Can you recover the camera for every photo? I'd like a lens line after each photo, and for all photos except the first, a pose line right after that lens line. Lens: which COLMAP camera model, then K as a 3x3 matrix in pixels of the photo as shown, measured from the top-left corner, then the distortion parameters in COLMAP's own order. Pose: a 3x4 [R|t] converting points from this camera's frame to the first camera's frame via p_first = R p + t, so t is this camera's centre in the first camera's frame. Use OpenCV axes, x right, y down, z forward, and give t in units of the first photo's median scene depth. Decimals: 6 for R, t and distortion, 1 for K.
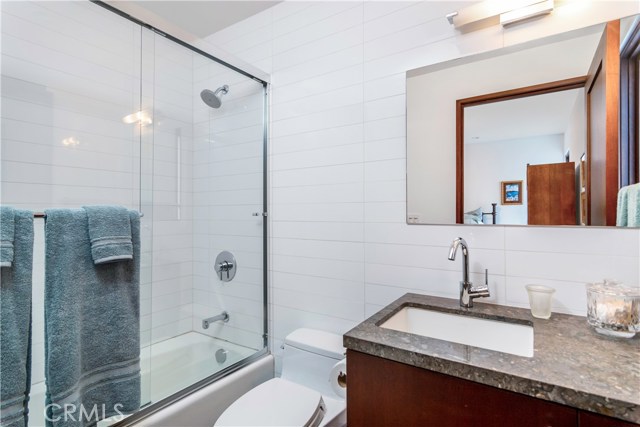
lens RADIAL K [[319.1, 0, 320.4], [0, 319.1, 210.9], [0, 0, 1]] dist [-0.000797, 0.000175]
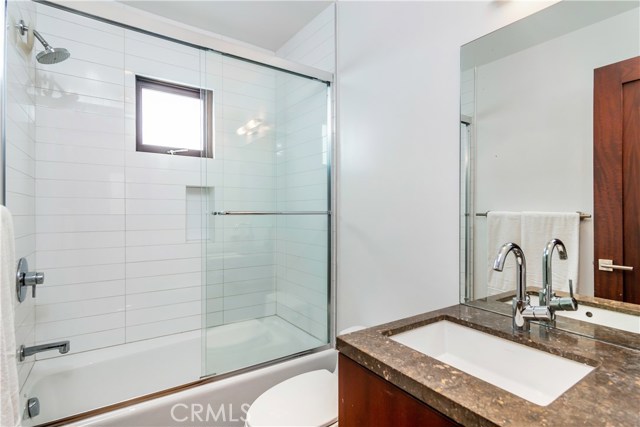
lens RADIAL K [[319.1, 0, 318.5], [0, 319.1, 214.8], [0, 0, 1]] dist [-0.000797, 0.000175]
pose [[0.925086, 0.007899, -0.379675, 0.278835], [-0.001434, 0.999849, 0.017308, 0.002228], [0.379754, -0.015467, 0.924958, 0.077338]]
